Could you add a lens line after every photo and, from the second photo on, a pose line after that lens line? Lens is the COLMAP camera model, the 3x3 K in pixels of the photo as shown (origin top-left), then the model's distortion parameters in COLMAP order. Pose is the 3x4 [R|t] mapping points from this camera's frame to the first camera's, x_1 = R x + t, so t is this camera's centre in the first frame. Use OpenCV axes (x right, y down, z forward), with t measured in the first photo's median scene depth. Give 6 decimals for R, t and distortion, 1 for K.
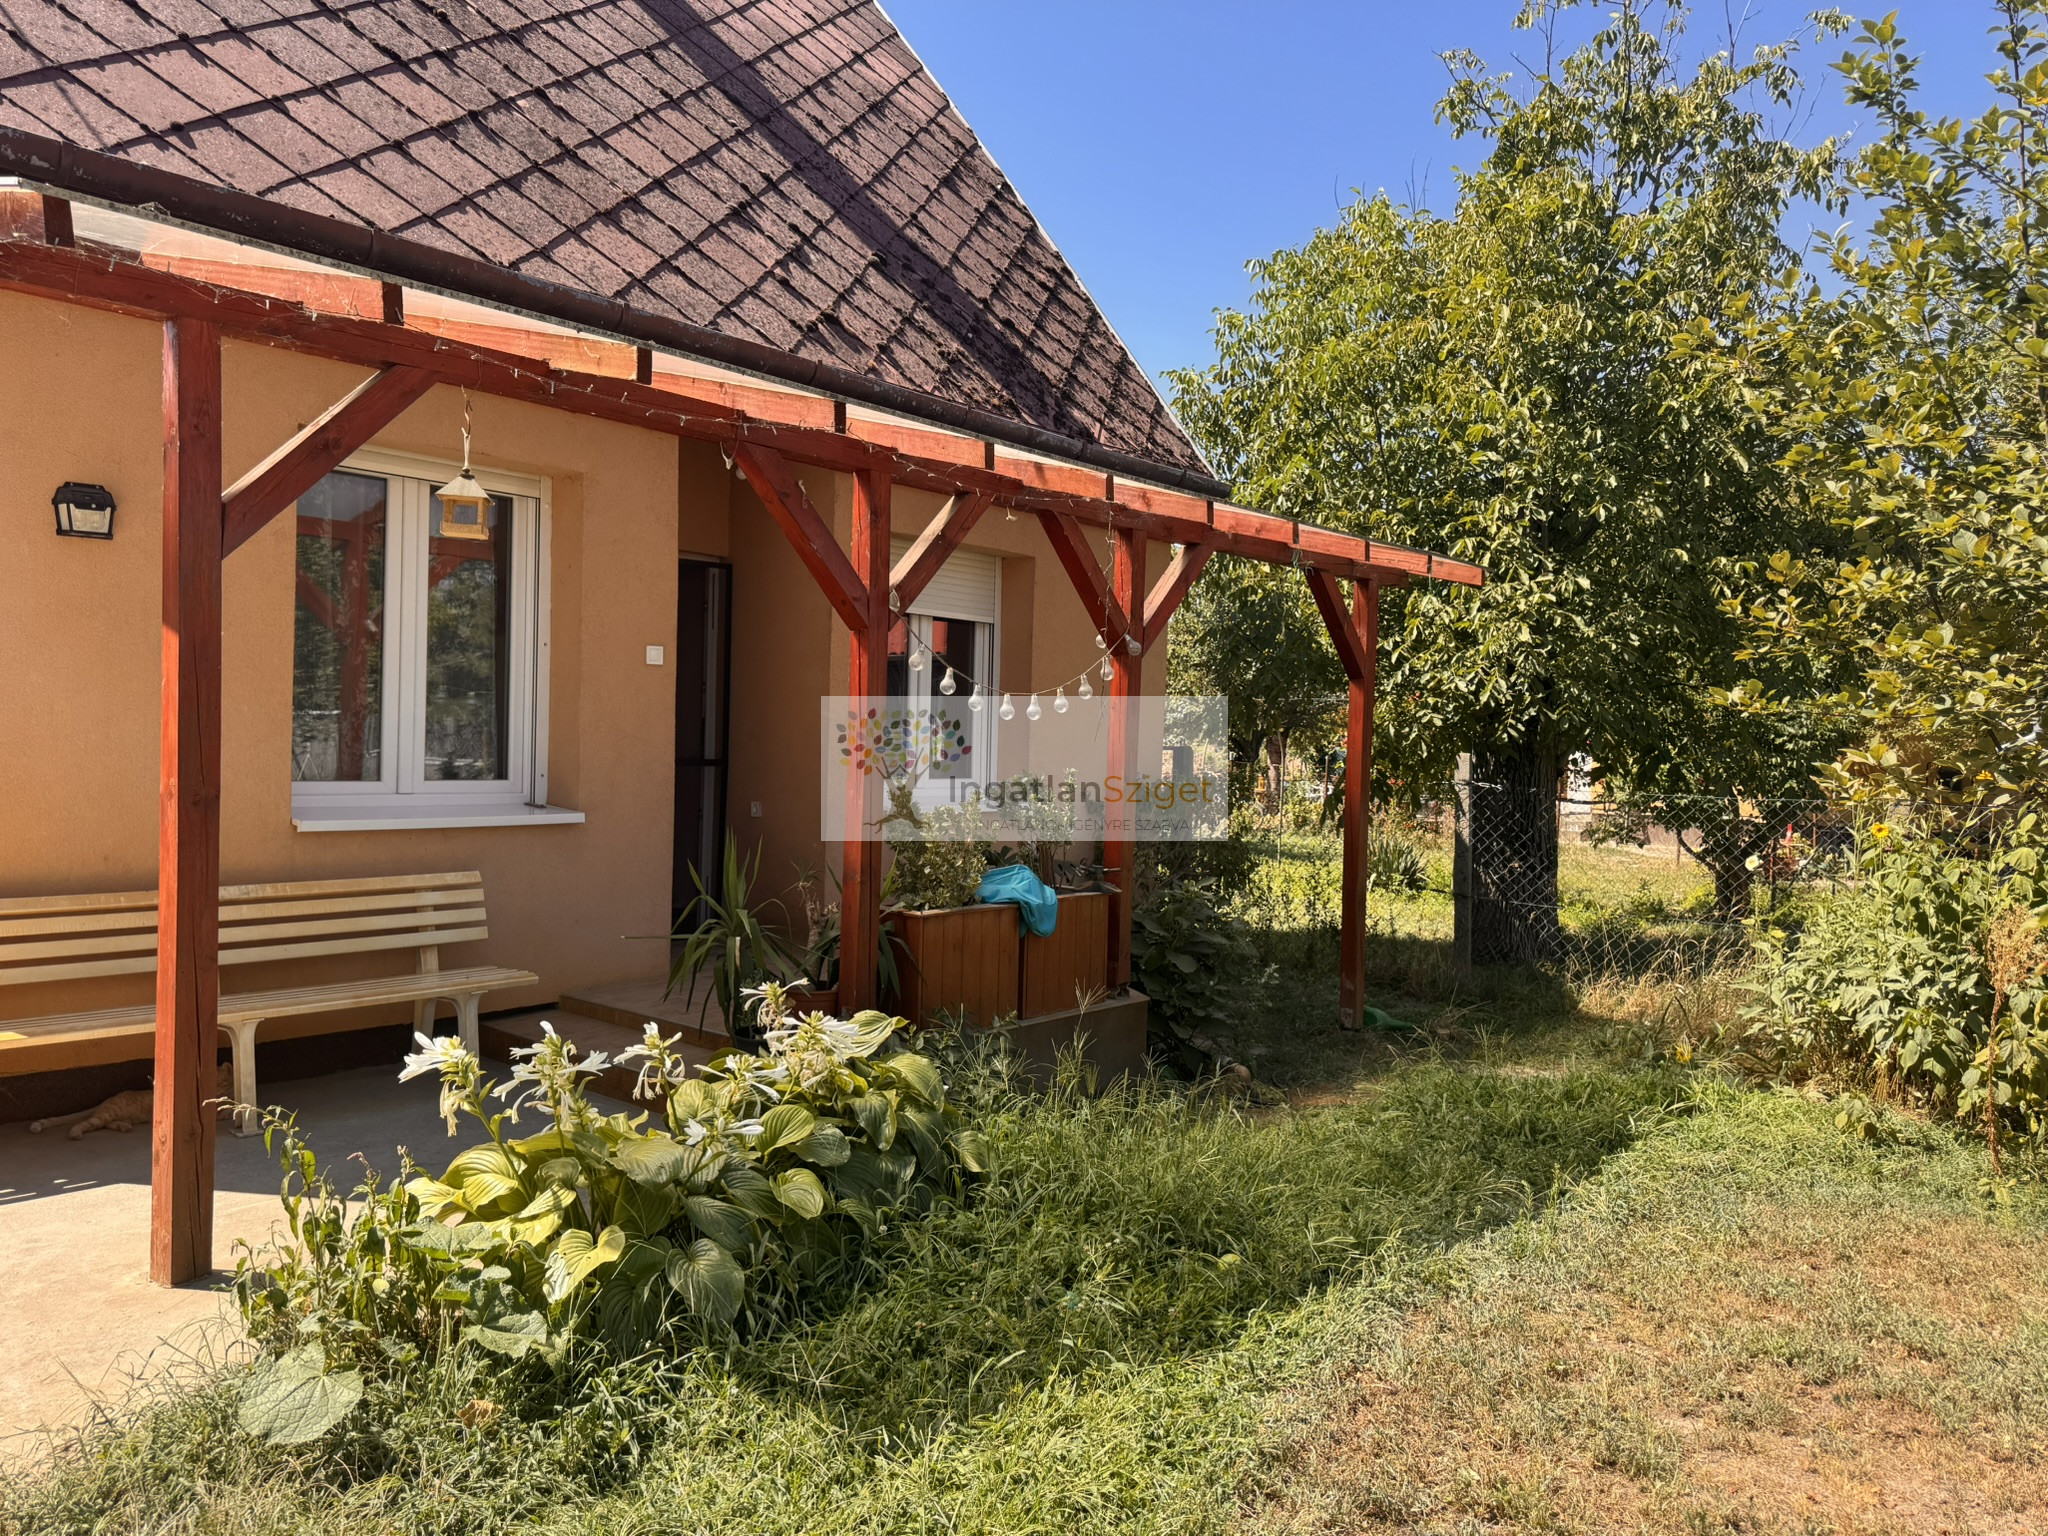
lens RADIAL K [[1454.4, 0, 1024.0], [0, 1454.4, 768.0], [0, 0, 1]] dist [0.049310, -0.091207]
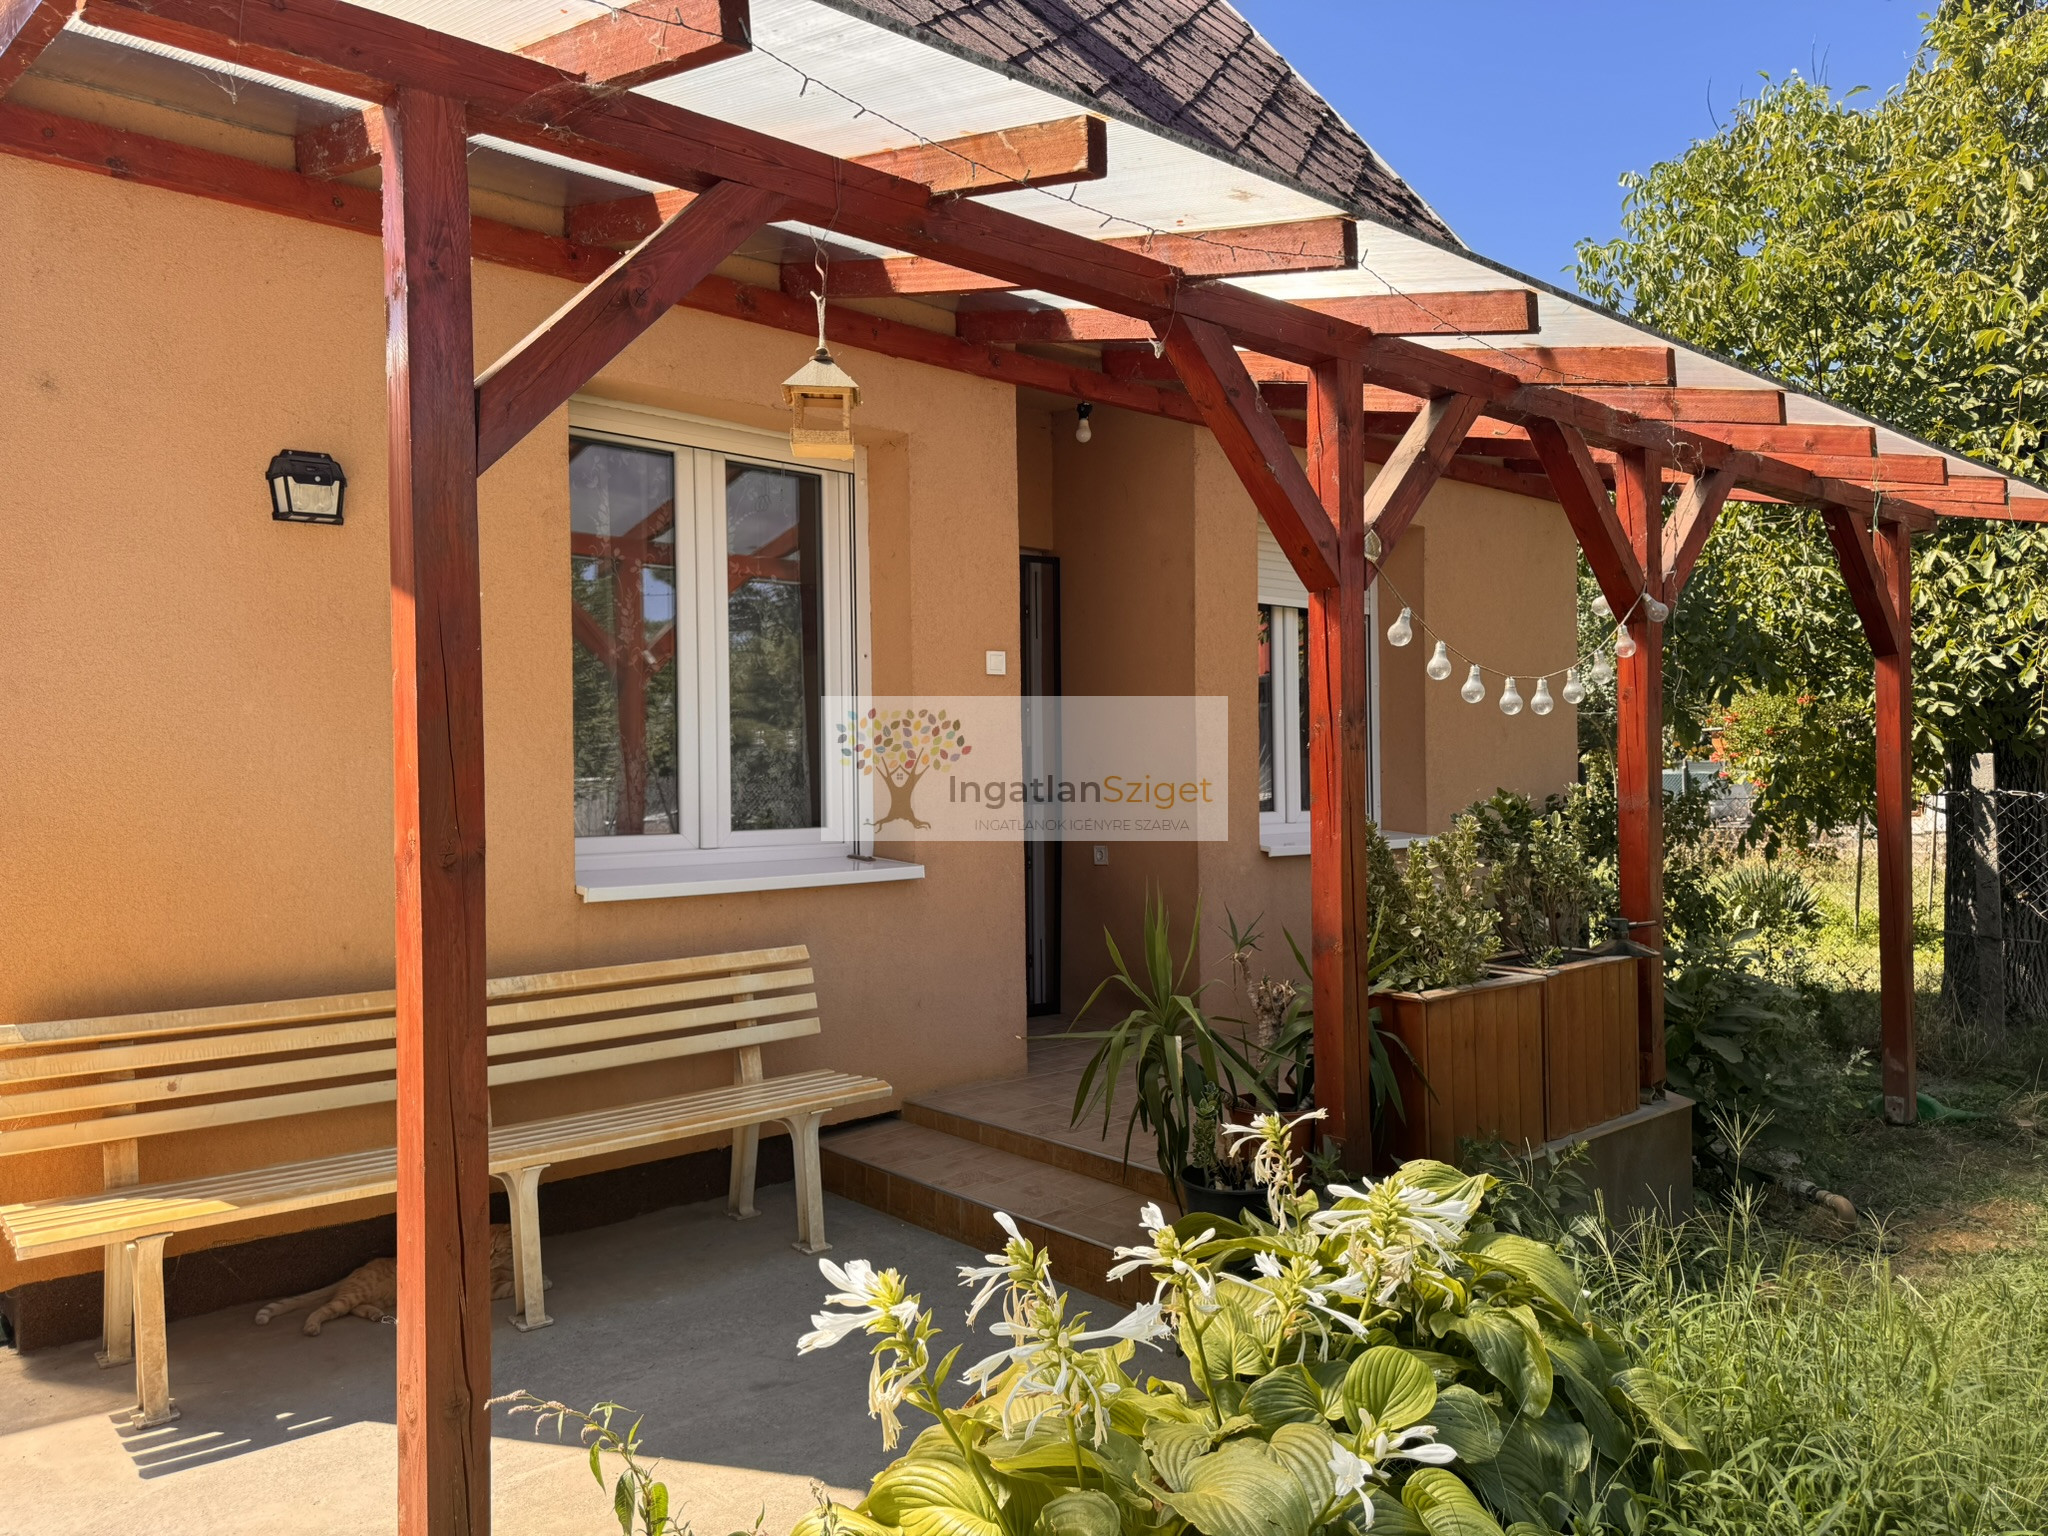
lens RADIAL K [[1477.2, 0, 1024.0], [0, 1477.2, 768.0], [0, 0, 1]] dist [0.140969, -0.307818]
pose [[0.986690, -0.041475, -0.157233, -0.132943], [0.036843, 0.998800, -0.032265, 0.006655], [0.158383, 0.026043, 0.987034, 0.244281]]
